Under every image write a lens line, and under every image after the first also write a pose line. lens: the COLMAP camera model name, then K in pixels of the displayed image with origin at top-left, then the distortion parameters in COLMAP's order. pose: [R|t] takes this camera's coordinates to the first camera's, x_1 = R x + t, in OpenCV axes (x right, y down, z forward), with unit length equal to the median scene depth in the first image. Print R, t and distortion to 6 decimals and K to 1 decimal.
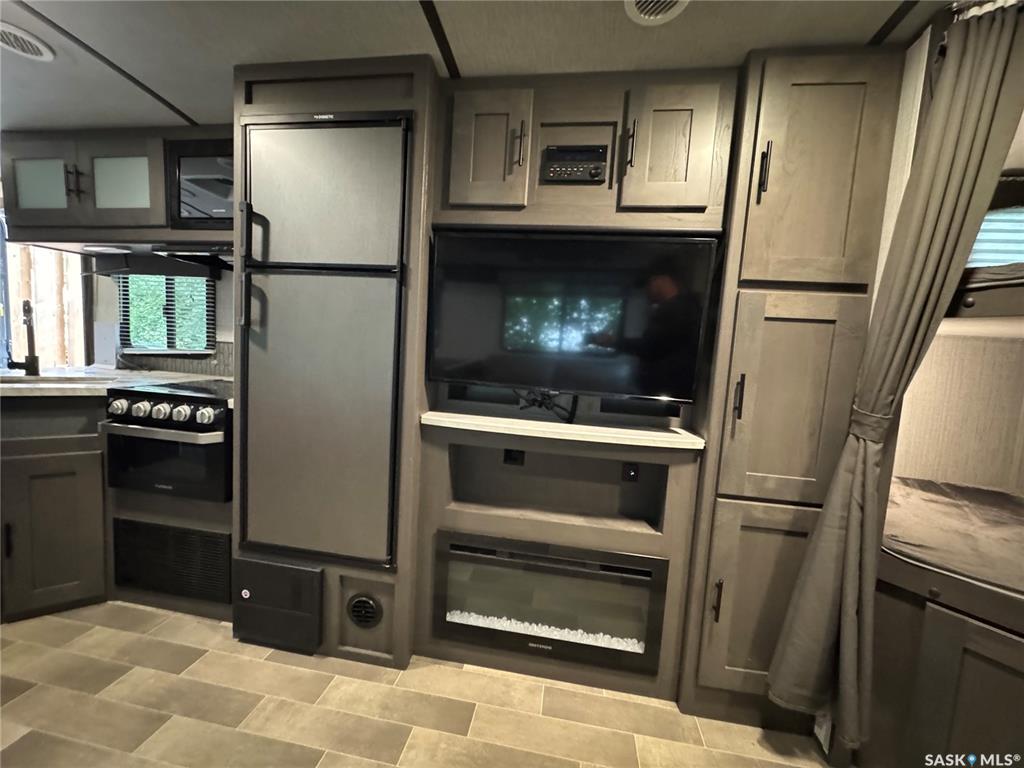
lens RADIAL K [[408.3, 0, 510.6], [0, 408.3, 382.8], [0, 0, 1]] dist [-0.002429, -0.000165]
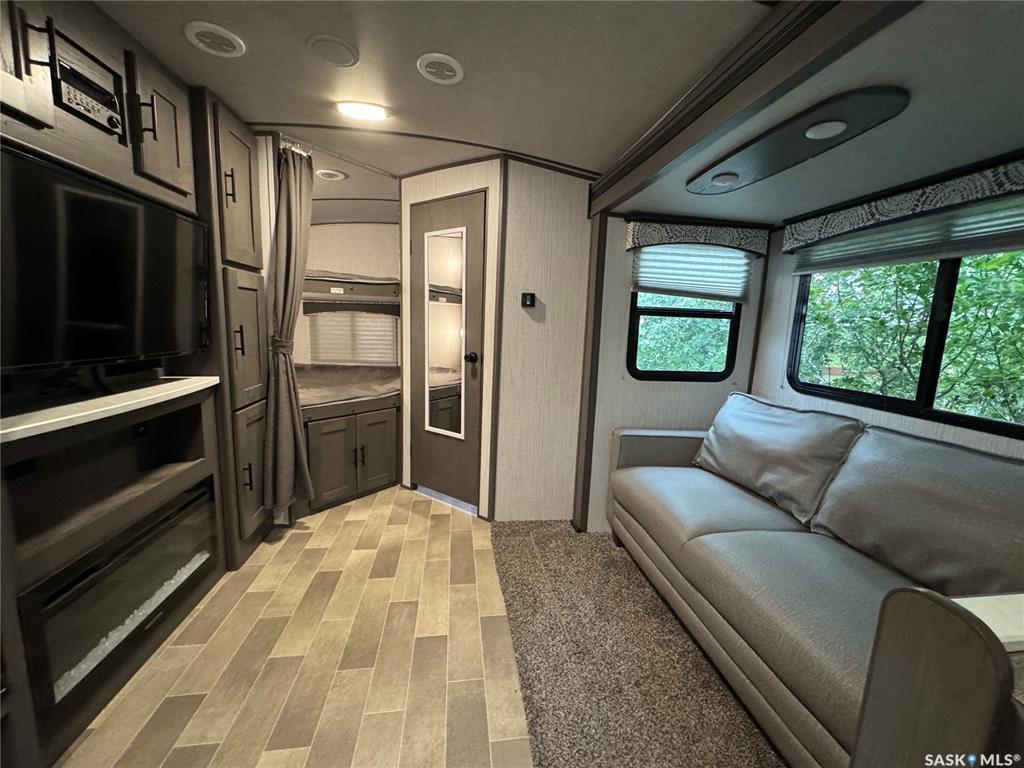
lens RADIAL K [[408.3, 0, 512.1], [0, 408.3, 382.4], [0, 0, 1]] dist [-0.002429, -0.000165]
pose [[-0.288881, -0.210972, 0.933830, -1.008173], [0.027284, 0.973206, 0.228308, -0.114738], [-0.956976, 0.091433, -0.275385, 0.410426]]
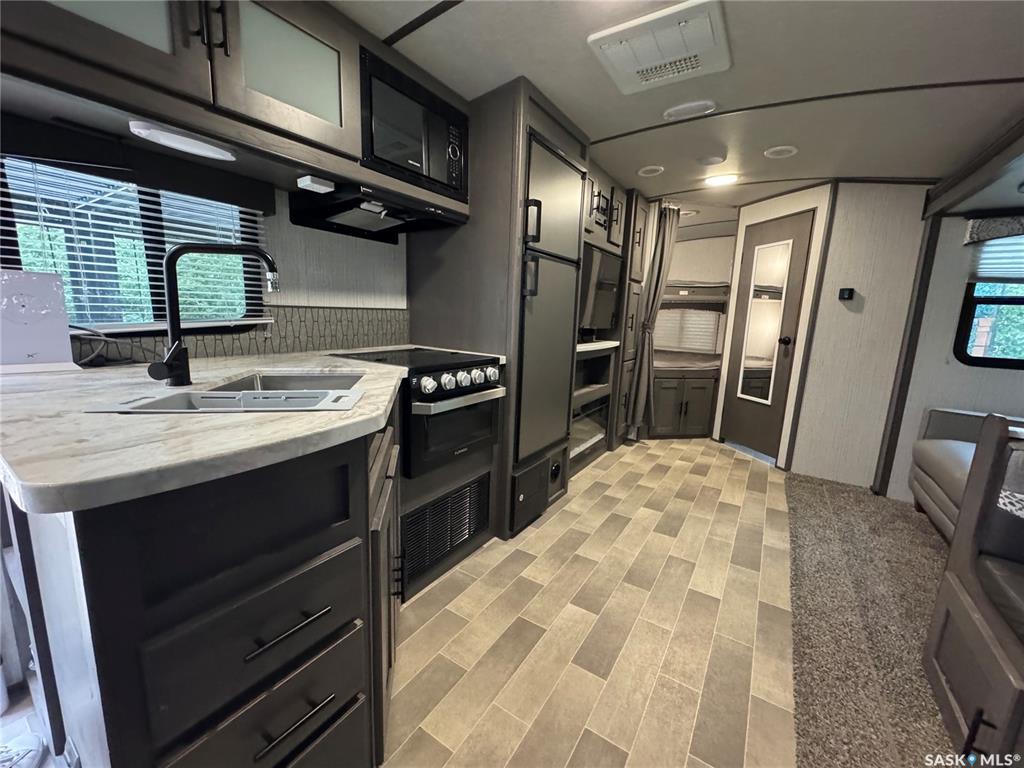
lens RADIAL K [[408.3, 0, 510.3], [0, 408.3, 383.4], [0, 0, 1]] dist [-0.002429, -0.000165]
pose [[0.411085, -0.200802, 0.889206, -1.950623], [0.066978, 0.979455, 0.190218, -0.121907], [-0.909133, -0.018638, 0.416088, 0.521059]]
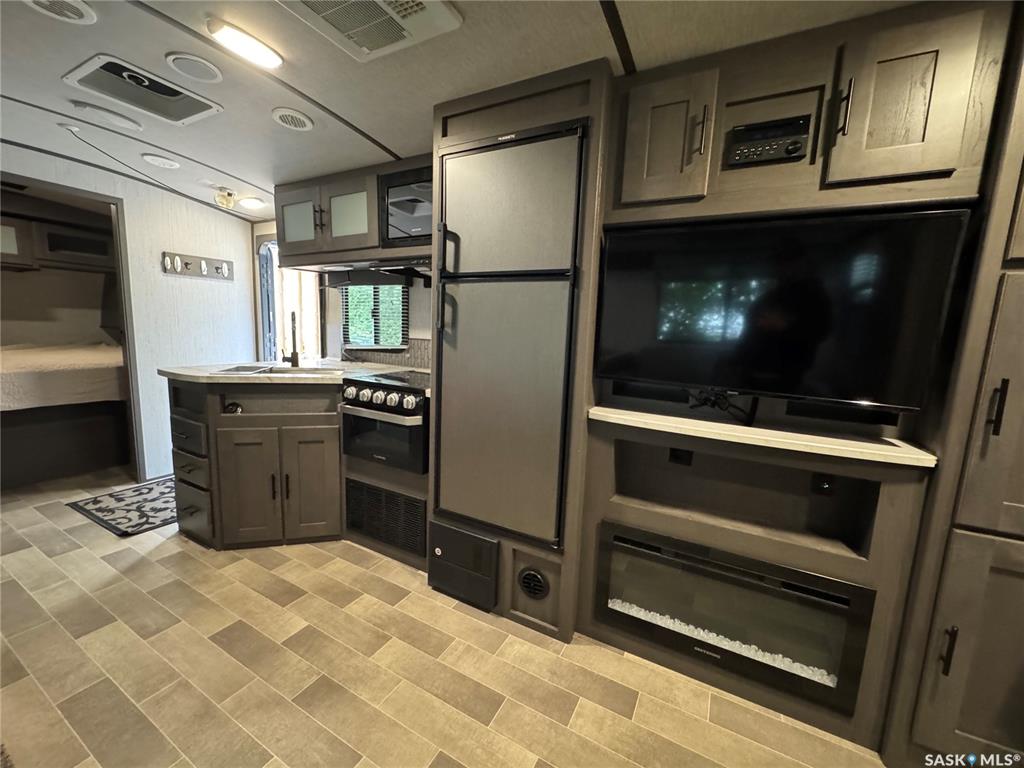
lens RADIAL K [[408.3, 0, 511.4], [0, 408.3, 383.3], [0, 0, 1]] dist [-0.002429, -0.000165]
pose [[0.943297, 0.022944, -0.331155, -0.063036], [-0.011672, 0.999284, 0.035988, -0.026371], [0.331744, -0.030083, 0.942890, -0.054278]]
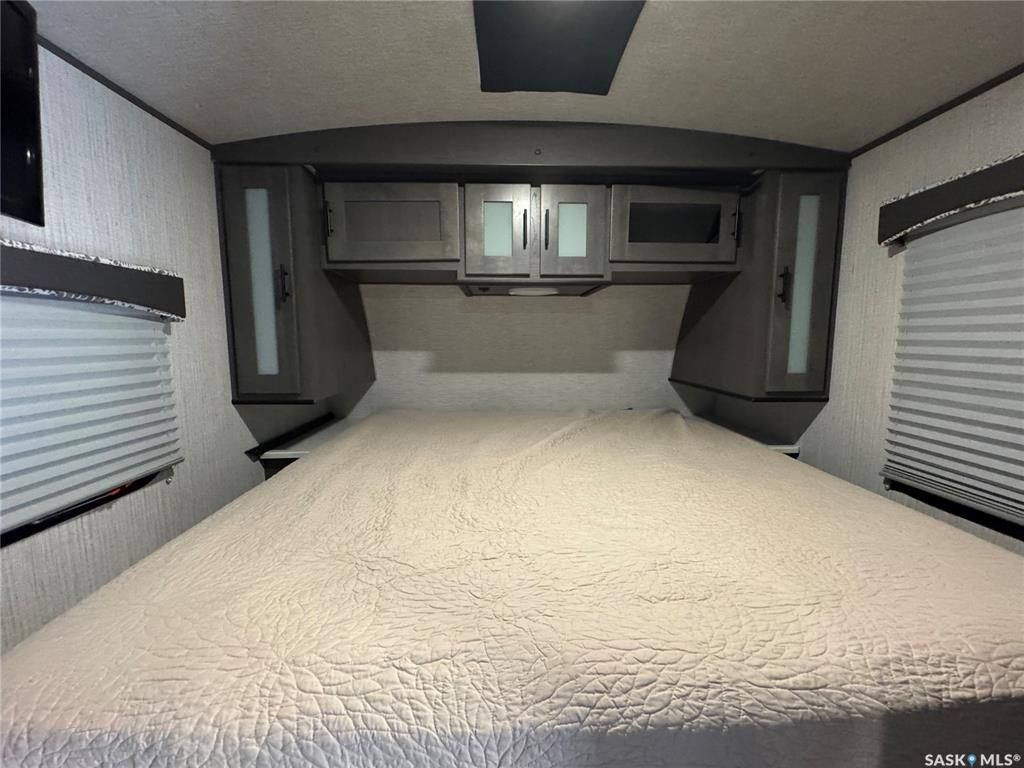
lens RADIAL K [[408.3, 0, 511.1], [0, 408.3, 381.9], [0, 0, 1]] dist [-0.002429, -0.000165]
pose [[0.184365, 0.054422, -0.981350, -2.455209], [-0.071382, 0.996570, 0.041856, -0.328371], [0.980262, 0.062334, 0.187617, 0.845824]]
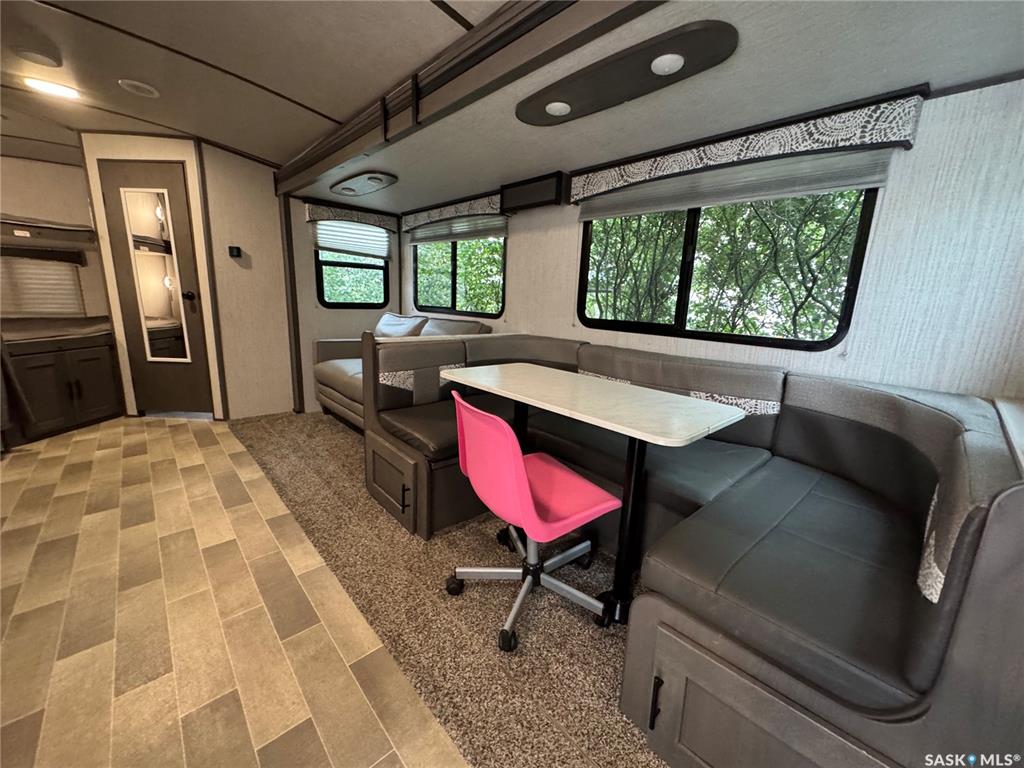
lens RADIAL K [[408.3, 0, 511.4], [0, 408.3, 384.3], [0, 0, 1]] dist [-0.002429, -0.000165]
pose [[-0.778353, -0.220675, 0.587767, -2.078997], [-0.033327, 0.949394, 0.312314, -0.120123], [-0.626942, 0.223502, -0.746318, 0.747250]]
